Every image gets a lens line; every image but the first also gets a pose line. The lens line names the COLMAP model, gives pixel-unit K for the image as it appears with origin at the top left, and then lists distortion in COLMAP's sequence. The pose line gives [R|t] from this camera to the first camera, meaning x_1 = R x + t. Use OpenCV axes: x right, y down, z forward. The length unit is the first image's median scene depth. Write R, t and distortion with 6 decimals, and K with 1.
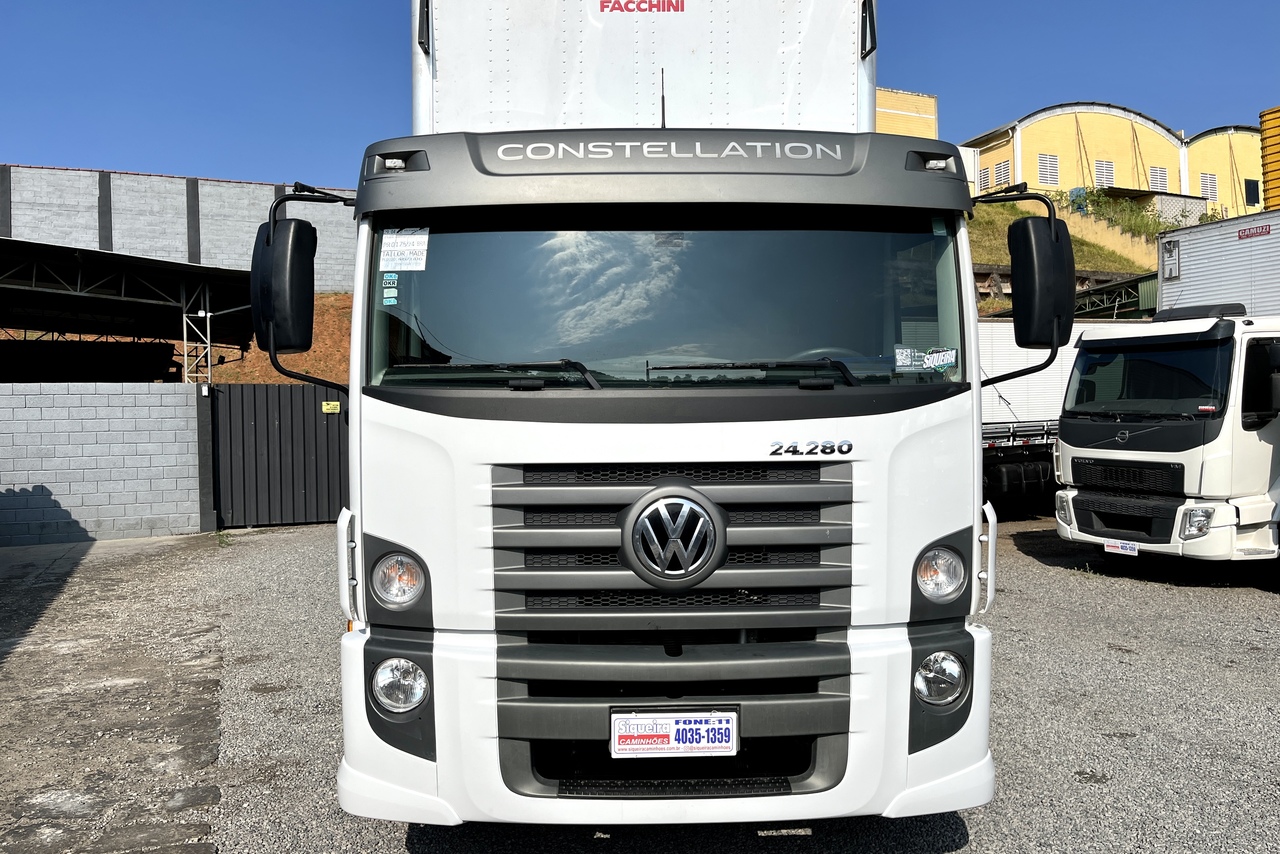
lens RADIAL K [[898.3, 0, 635.5], [0, 898.3, 443.8], [0, 0, 1]] dist [-0.008139, -0.004006]
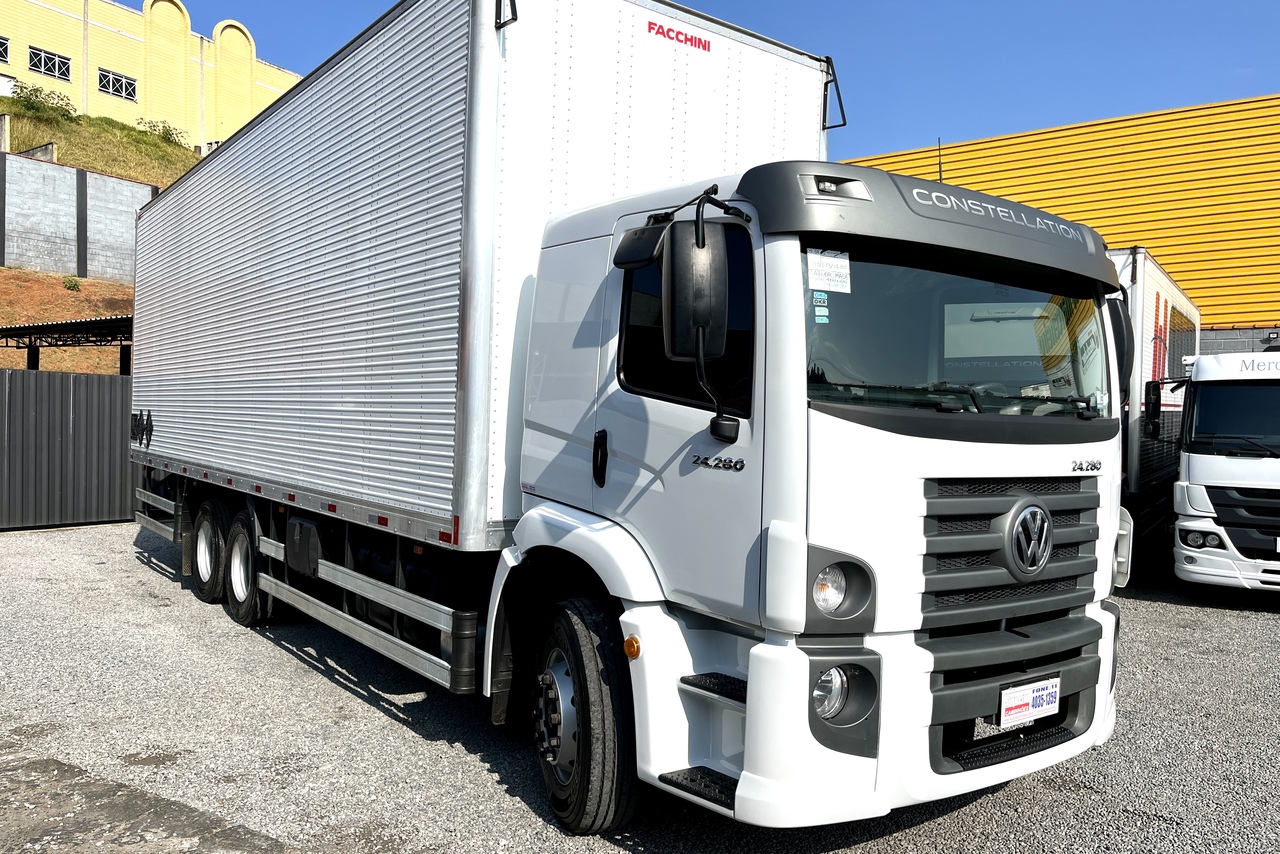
lens RADIAL K [[898.3, 0, 635.5], [0, 898.3, 443.8], [0, 0, 1]] dist [-0.008139, -0.004006]
pose [[0.851446, 0.021242, 0.524012, -1.011874], [-0.017548, 0.999774, -0.012015, -0.000295], [-0.524149, 0.001035, 0.851626, 0.240567]]
